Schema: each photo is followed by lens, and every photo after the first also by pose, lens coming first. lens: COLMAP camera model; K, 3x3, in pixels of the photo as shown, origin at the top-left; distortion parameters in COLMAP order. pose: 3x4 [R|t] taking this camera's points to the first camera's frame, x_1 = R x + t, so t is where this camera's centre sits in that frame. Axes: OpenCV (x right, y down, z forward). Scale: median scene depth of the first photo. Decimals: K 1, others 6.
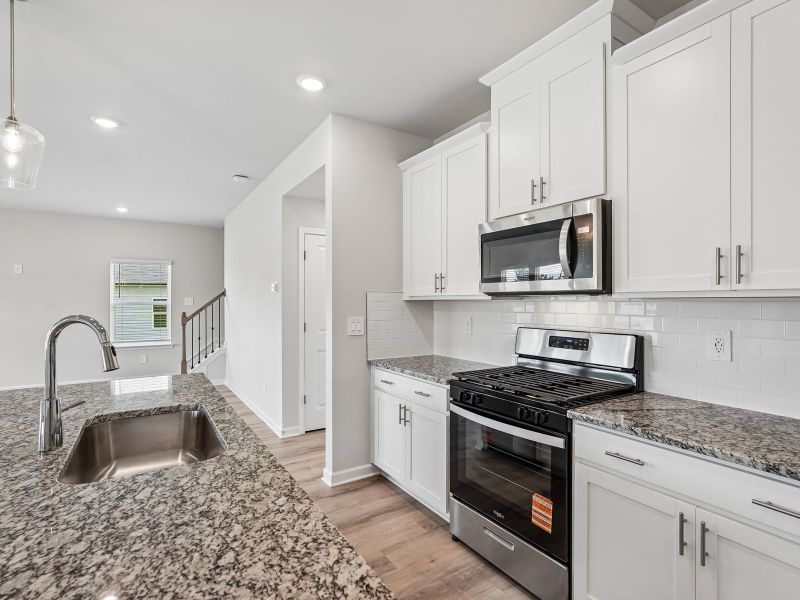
lens RADIAL K [[395.8, 0, 398.0], [0, 395.8, 300.1], [0, 0, 1]] dist [-0.009858, 0.005419]
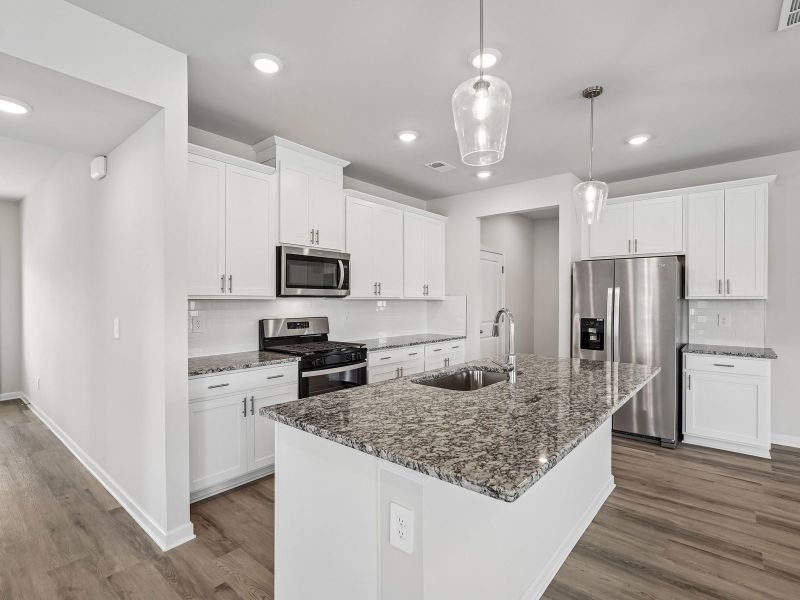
lens RADIAL K [[395.8, 0, 401.8], [0, 395.8, 301.6], [0, 0, 1]] dist [-0.009858, 0.005419]
pose [[-0.283164, -0.000490, 0.959071, -1.124299], [-0.002150, 0.999998, -0.000123, 0.005267], [-0.959069, -0.002097, -0.283164, 0.898375]]
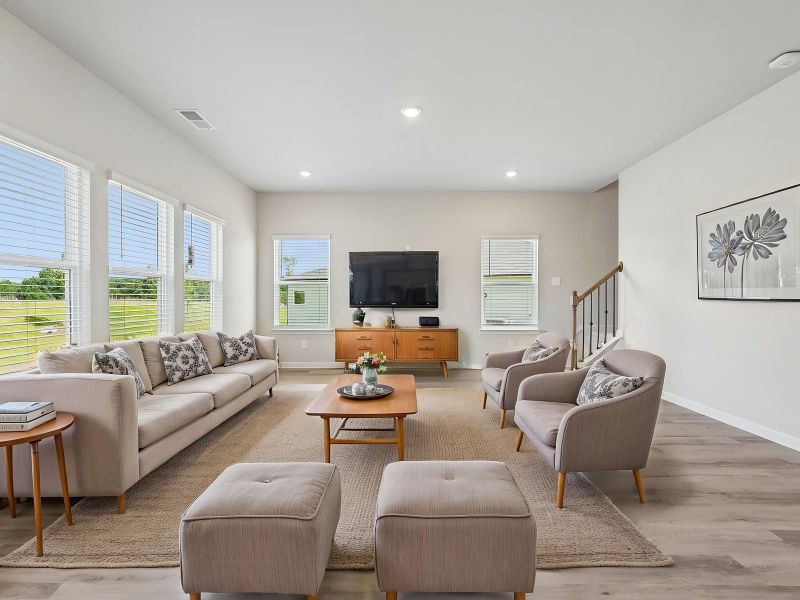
lens RADIAL K [[395.8, 0, 399.8], [0, 395.8, 300.6], [0, 0, 1]] dist [-0.009858, 0.005419]
pose [[0.836630, 0.011758, -0.547643, -0.947940], [-0.002361, 0.999838, 0.017859, 0.088402], [0.547764, -0.013648, 0.836522, 0.262176]]
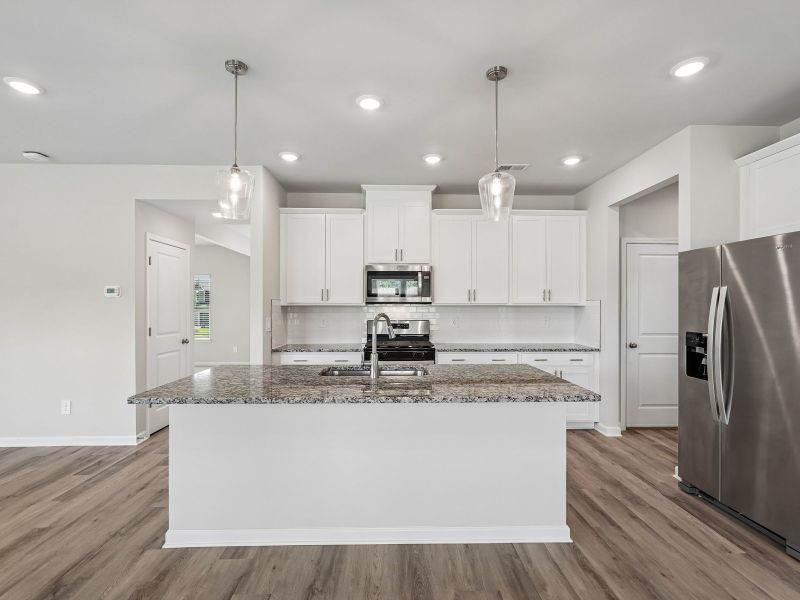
lens RADIAL K [[395.8, 0, 399.0], [0, 395.8, 304.8], [0, 0, 1]] dist [-0.009858, 0.005419]
pose [[0.515836, 0.005955, 0.856667, -1.178511], [-0.004312, 0.999981, -0.004355, 0.002680], [-0.856676, -0.001447, 0.515852, -0.082719]]
